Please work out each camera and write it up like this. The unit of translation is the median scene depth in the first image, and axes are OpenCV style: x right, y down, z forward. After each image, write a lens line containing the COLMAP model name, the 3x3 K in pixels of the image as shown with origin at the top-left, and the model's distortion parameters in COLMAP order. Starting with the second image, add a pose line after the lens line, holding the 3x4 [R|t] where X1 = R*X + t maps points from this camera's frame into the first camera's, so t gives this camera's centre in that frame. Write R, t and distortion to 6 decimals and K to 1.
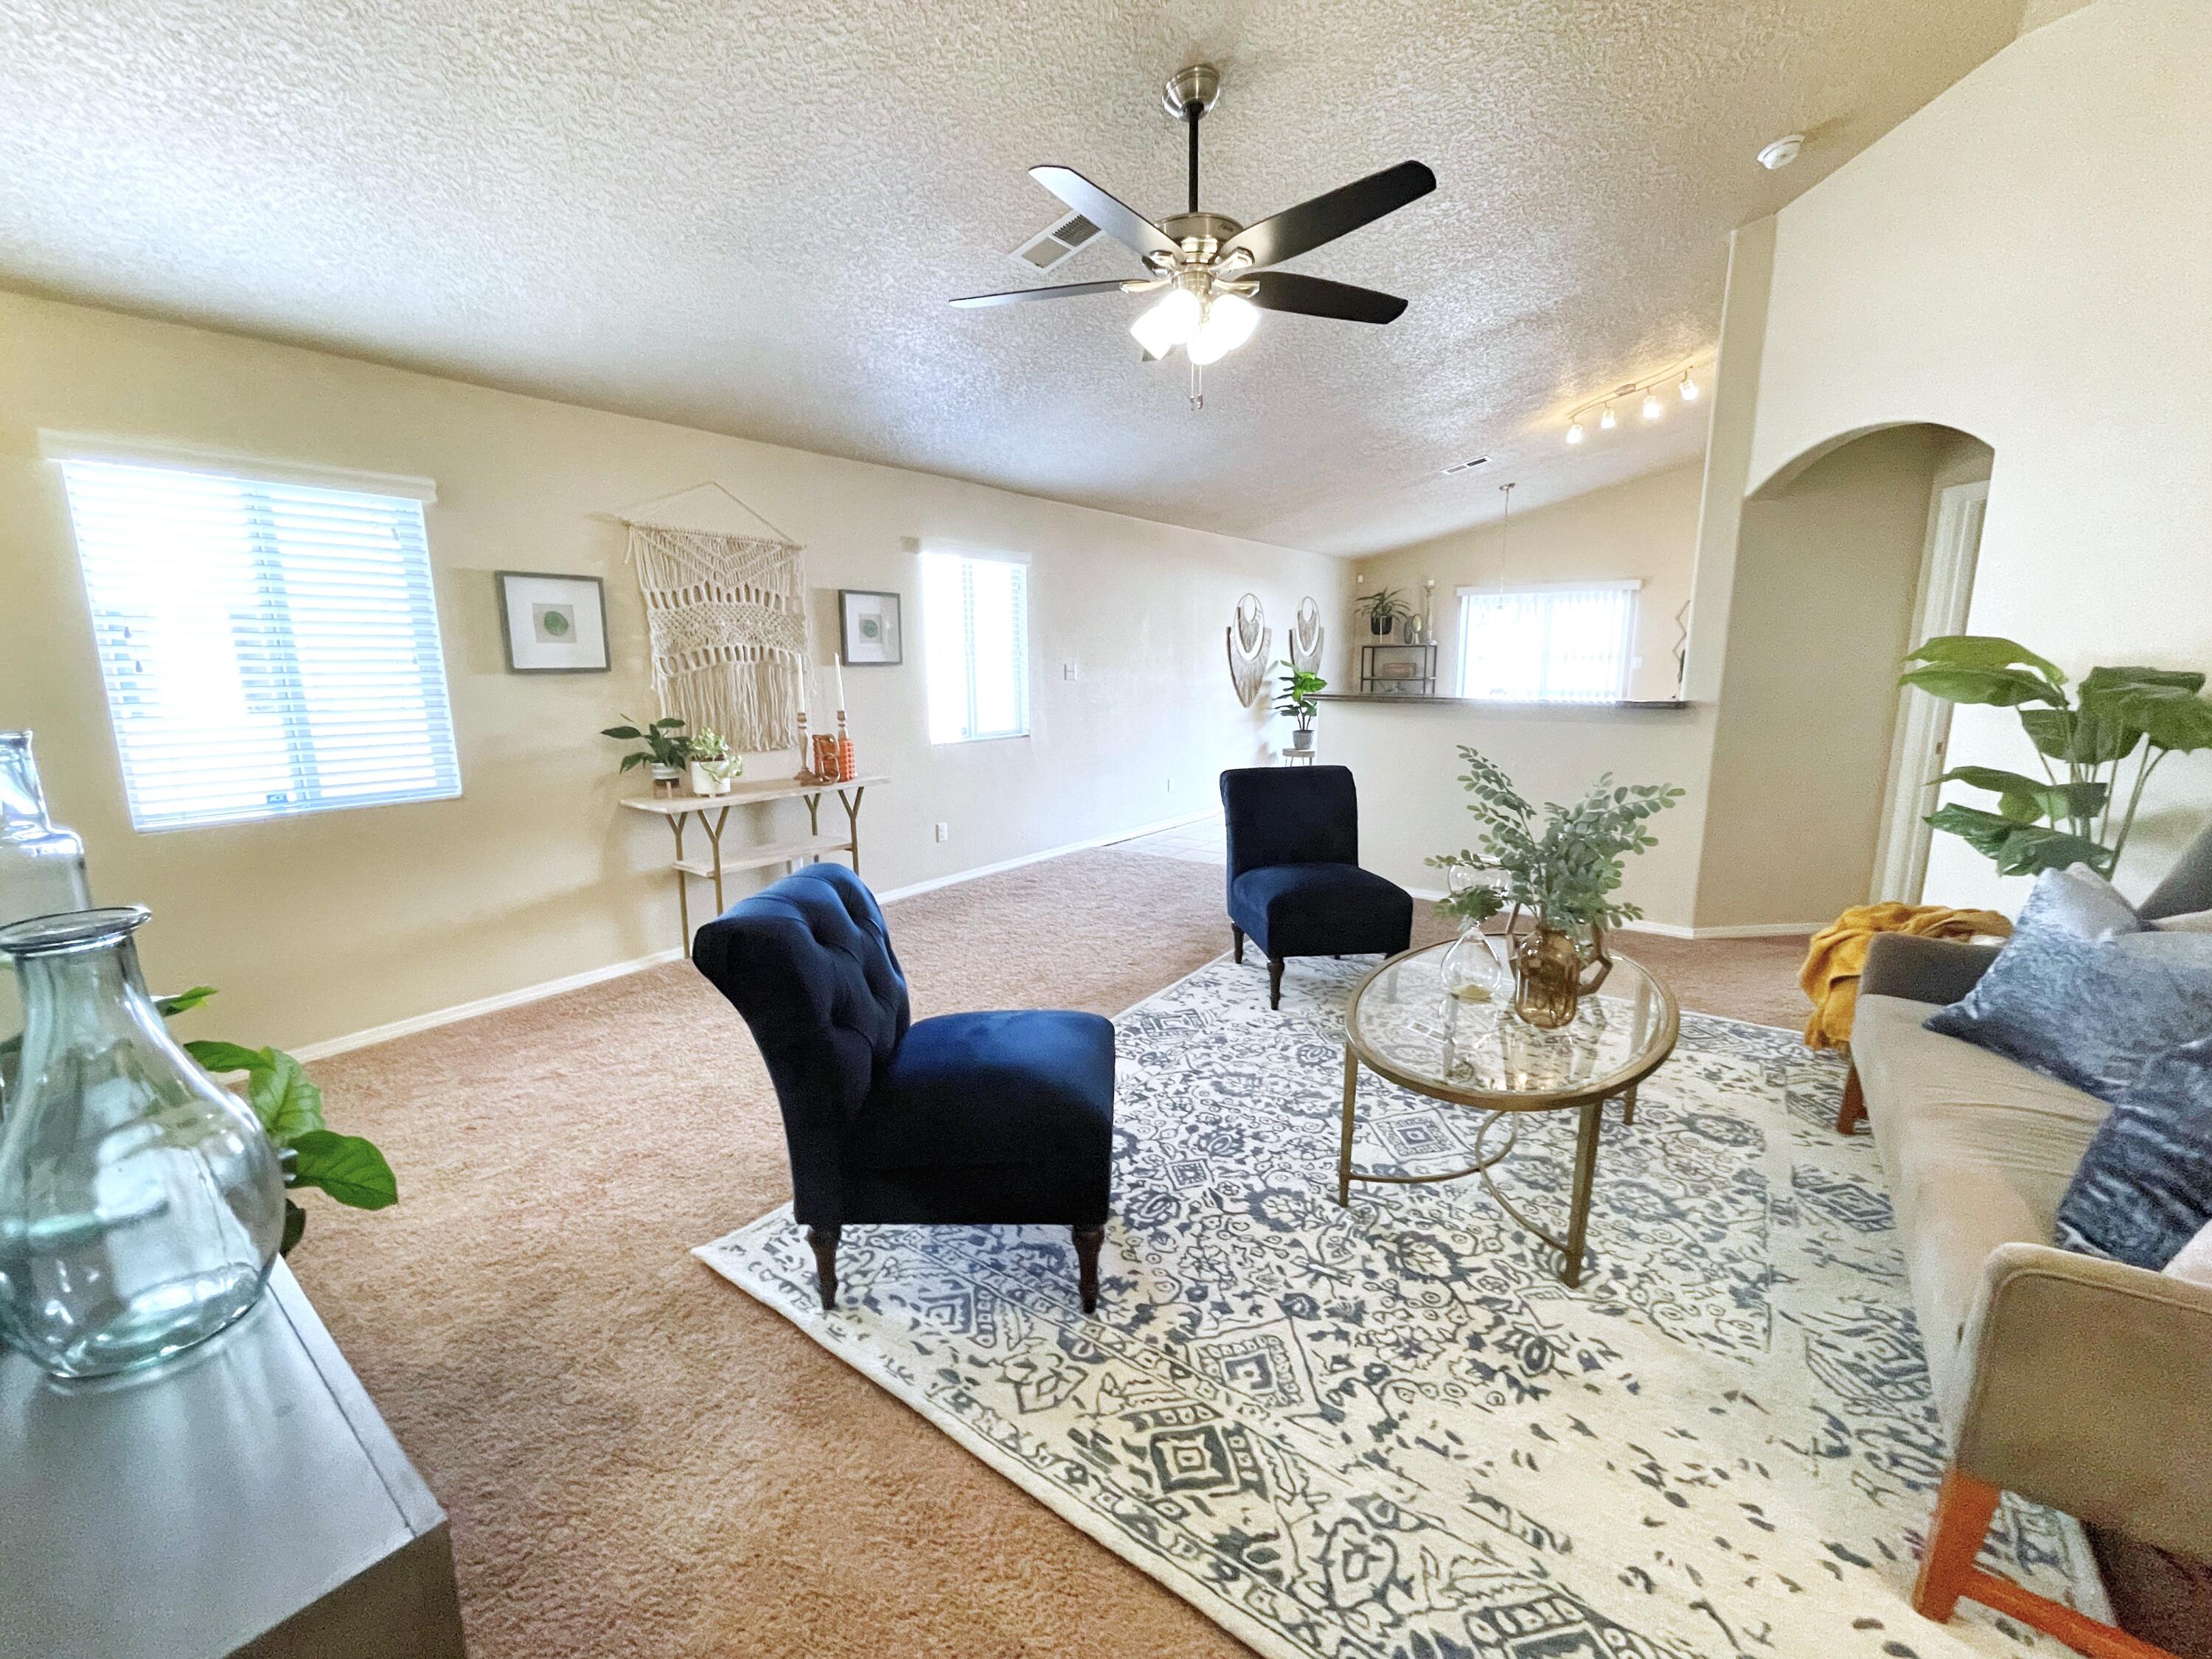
lens RADIAL K [[901.0, 0, 1096.8], [0, 901.0, 830.0], [0, 0, 1]] dist [-0.004750, 0.001729]
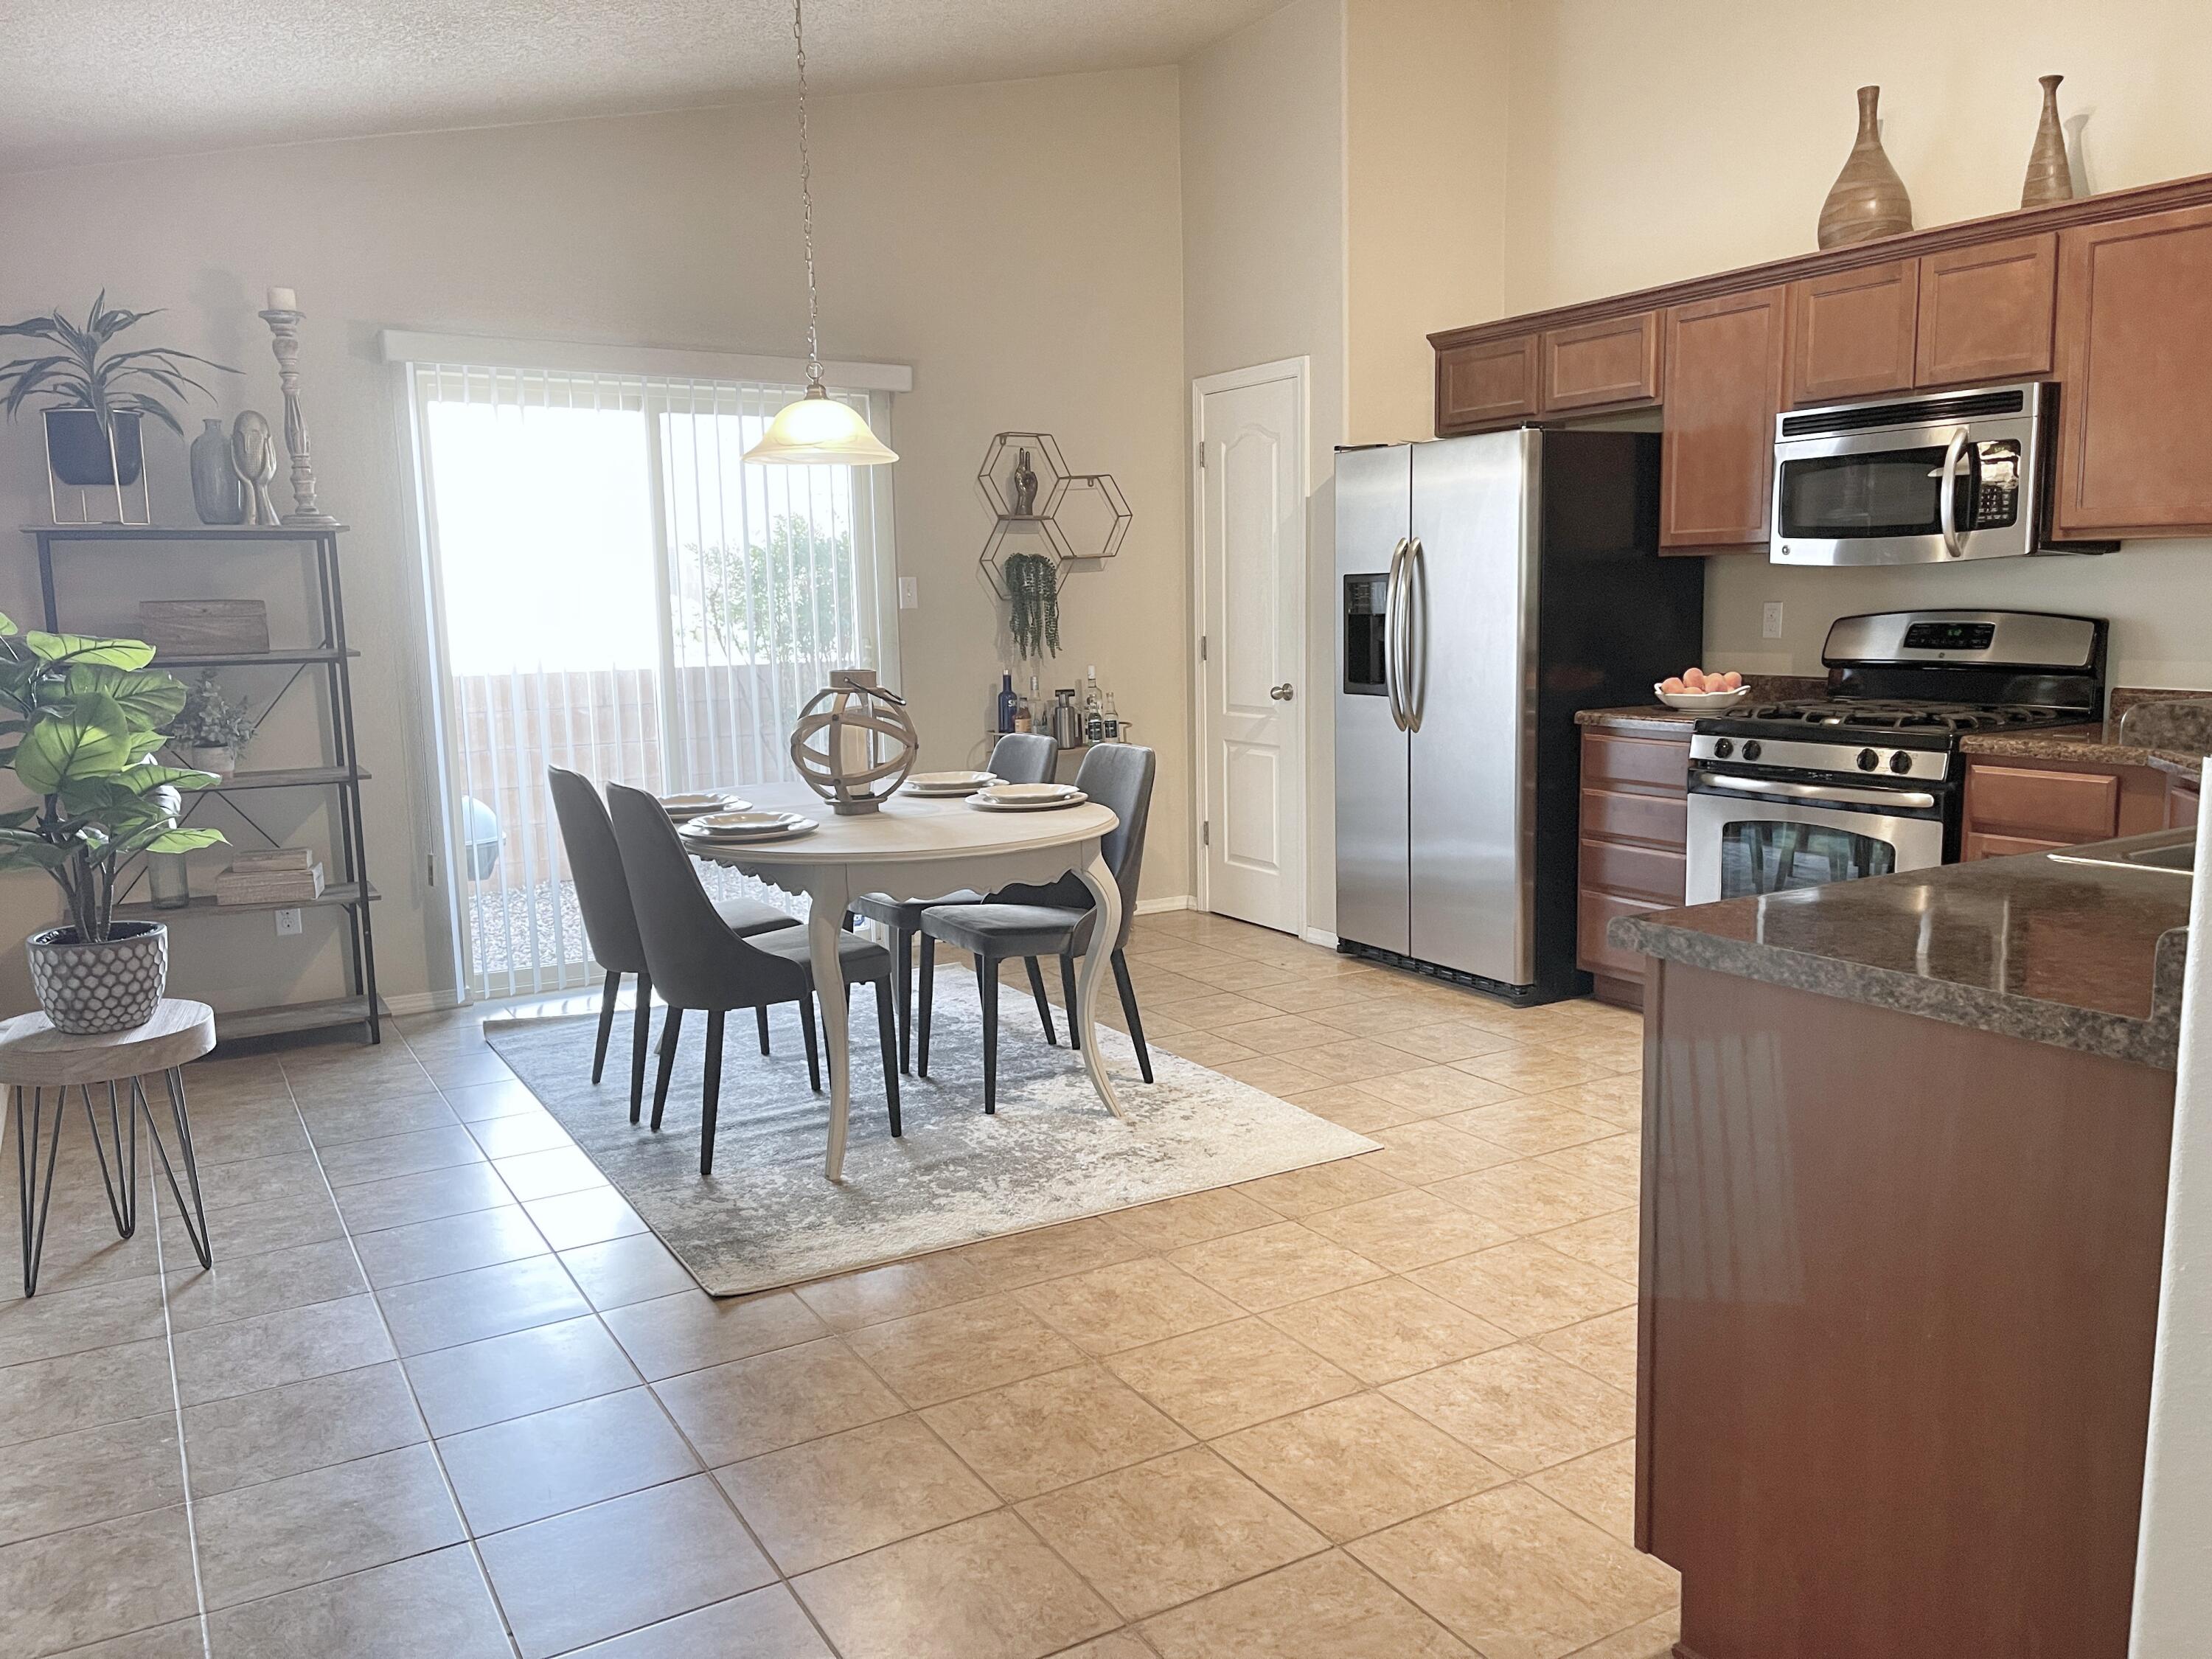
lens RADIAL K [[1682.2, 0, 1112.7], [0, 1682.2, 832.0], [0, 0, 1]] dist [0.076948, -0.100638]
pose [[0.368824, -0.128290, 0.920603, -0.063437], [0.188433, 0.980183, 0.061100, -0.285626], [-0.910199, 0.150937, 0.385689, 1.652990]]
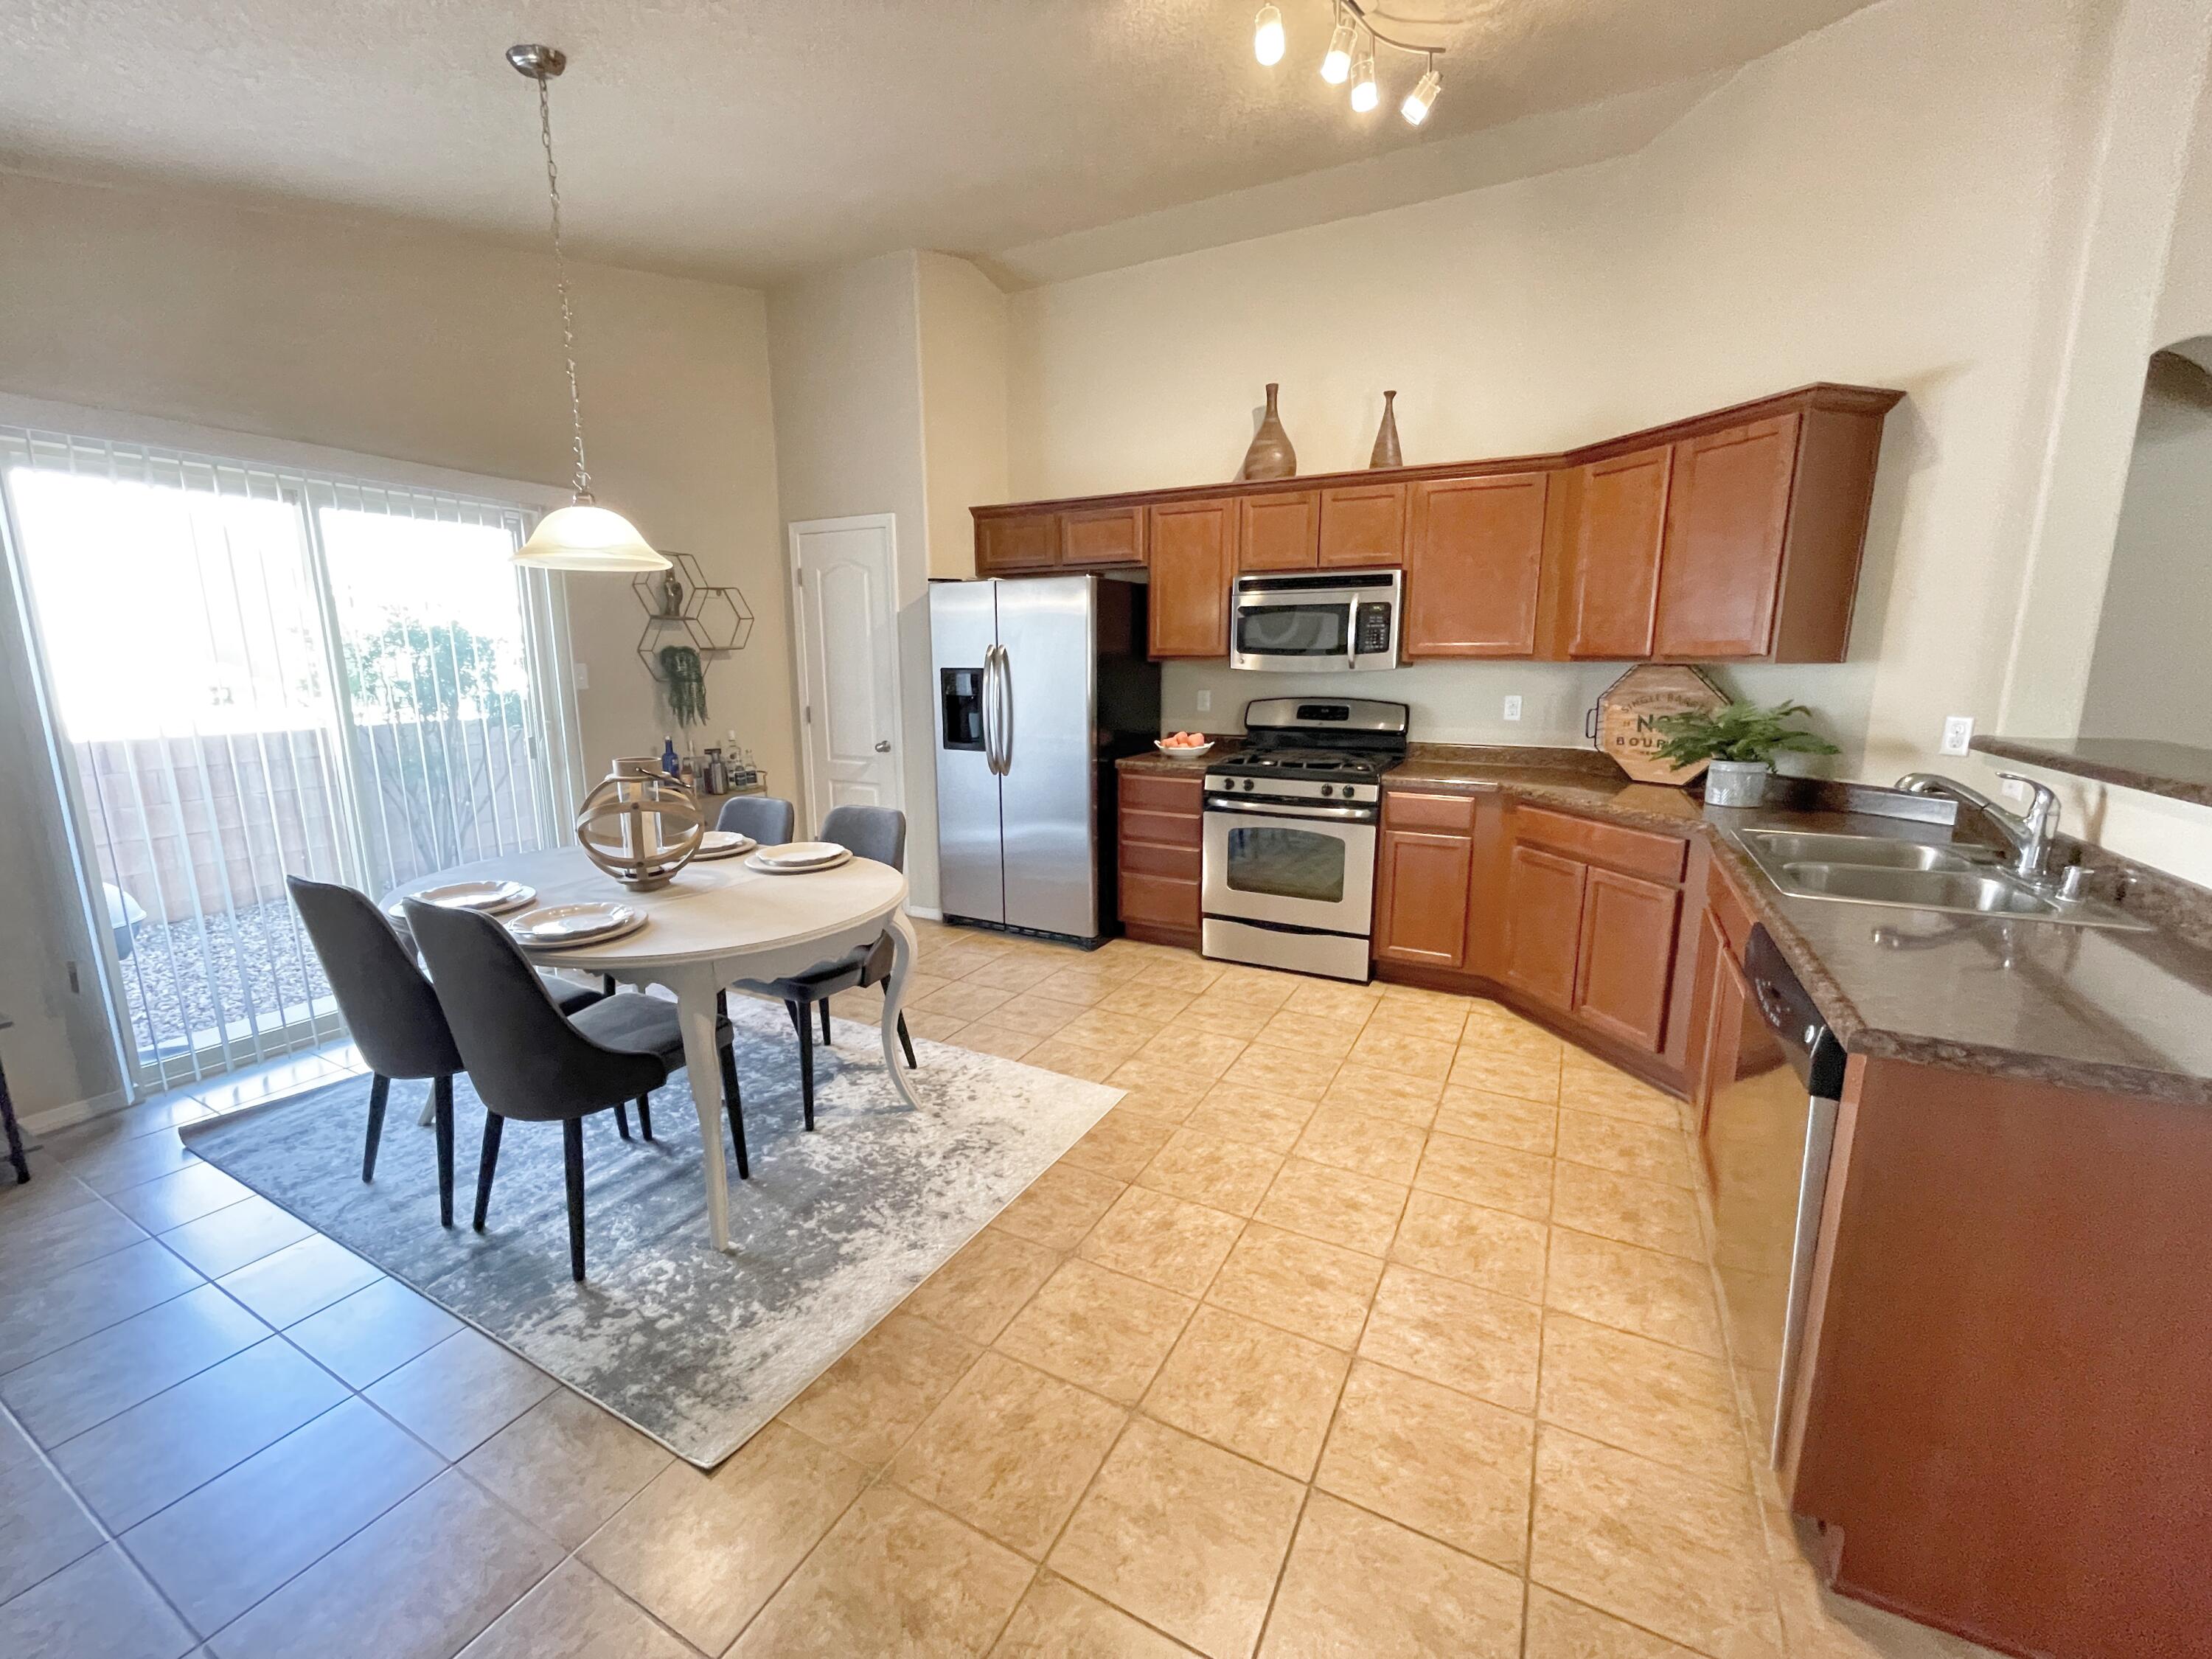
lens RADIAL K [[901.0, 0, 1099.2], [0, 901.0, 826.3], [0, 0, 1]] dist [-0.004750, 0.001729]
pose [[-0.166884, -0.173868, 0.970526, 0.247306], [0.186666, 0.960956, 0.204251, -0.388524], [-0.968145, 0.215251, -0.127913, 2.029666]]
